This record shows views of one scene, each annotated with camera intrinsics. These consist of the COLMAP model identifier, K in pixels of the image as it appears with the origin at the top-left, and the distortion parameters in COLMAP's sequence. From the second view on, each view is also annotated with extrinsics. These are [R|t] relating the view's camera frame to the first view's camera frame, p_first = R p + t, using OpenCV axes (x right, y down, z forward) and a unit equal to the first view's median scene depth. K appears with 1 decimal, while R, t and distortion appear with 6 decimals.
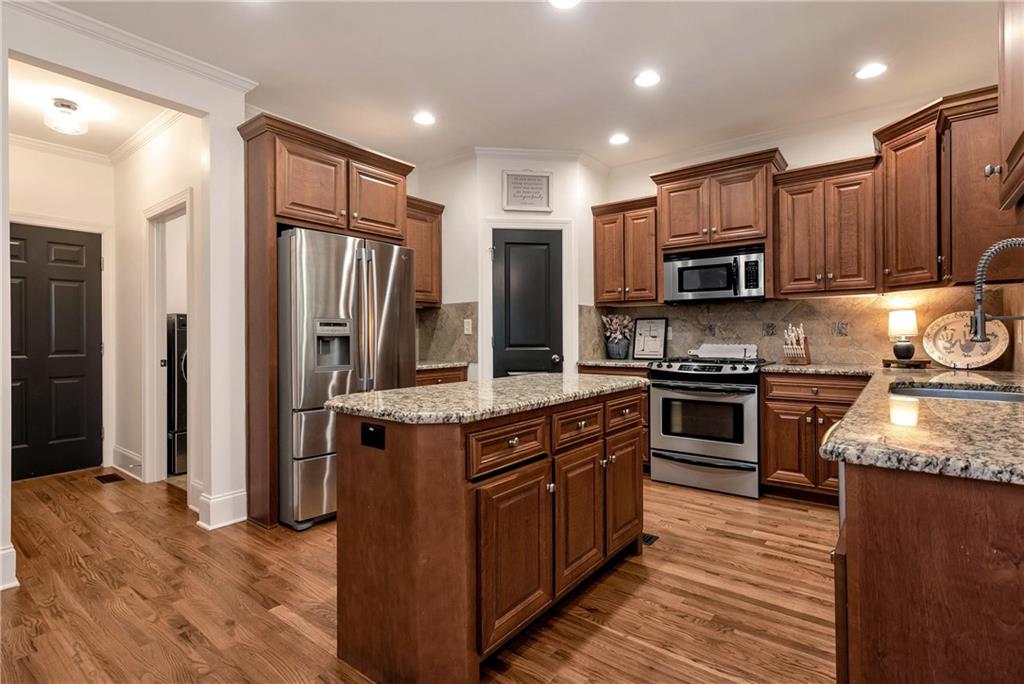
lens RADIAL K [[492.0, 0, 516.6], [0, 492.0, 339.7], [0, 0, 1]] dist [0.004285, 0.000640]
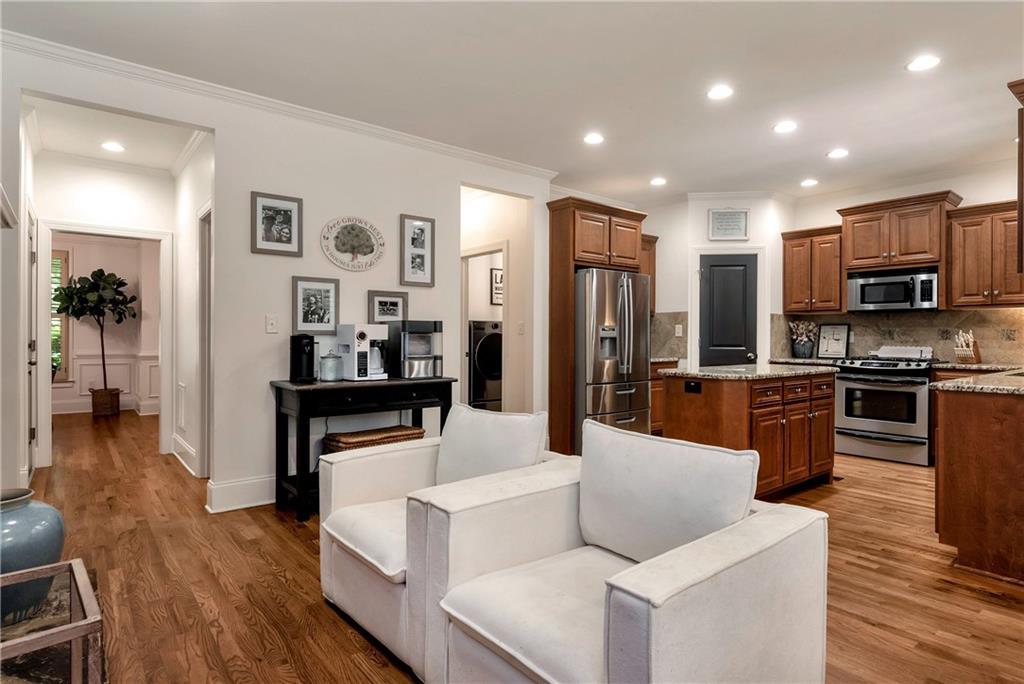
lens RADIAL K [[554.1, 0, 514.8], [0, 554.1, 343.3], [0, 0, 1]] dist [0.001086, -0.000866]
pose [[0.972951, 0.011034, -0.230749, -0.205864], [-0.010201, 0.999936, 0.004804, 0.004795], [0.230787, -0.002321, 0.973002, -0.590331]]
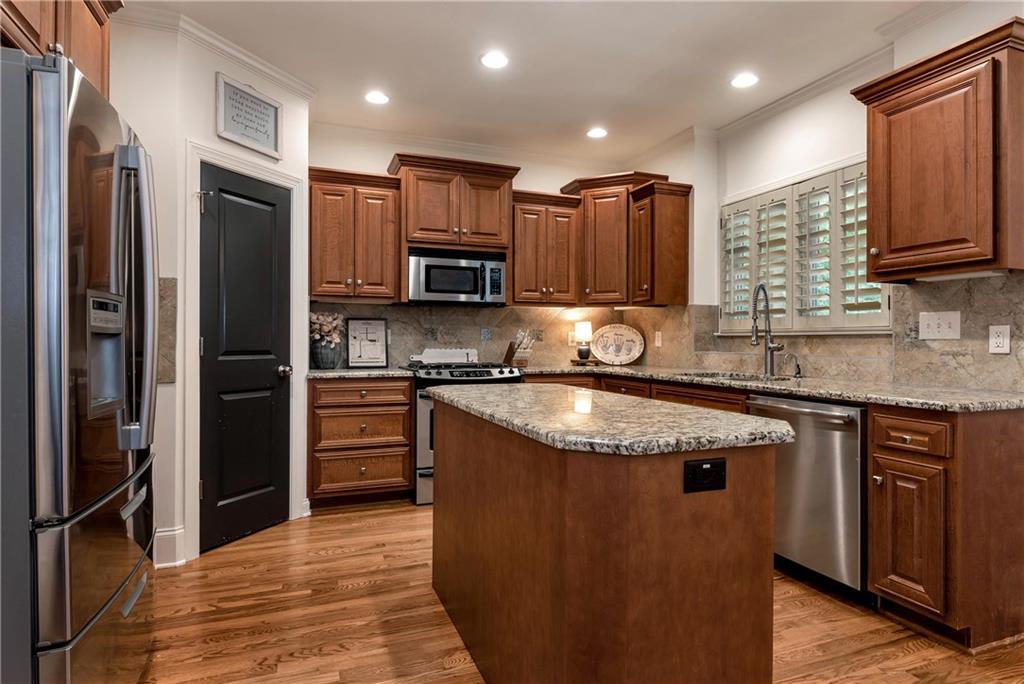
lens RADIAL K [[554.1, 0, 514.8], [0, 554.1, 343.3], [0, 0, 1]] dist [0.001086, -0.000866]
pose [[0.517564, 0.003895, 0.855636, -0.485401], [-0.000644, 0.999991, -0.004163, 0.002744], [-0.855644, 0.001604, 0.517562, 0.352545]]
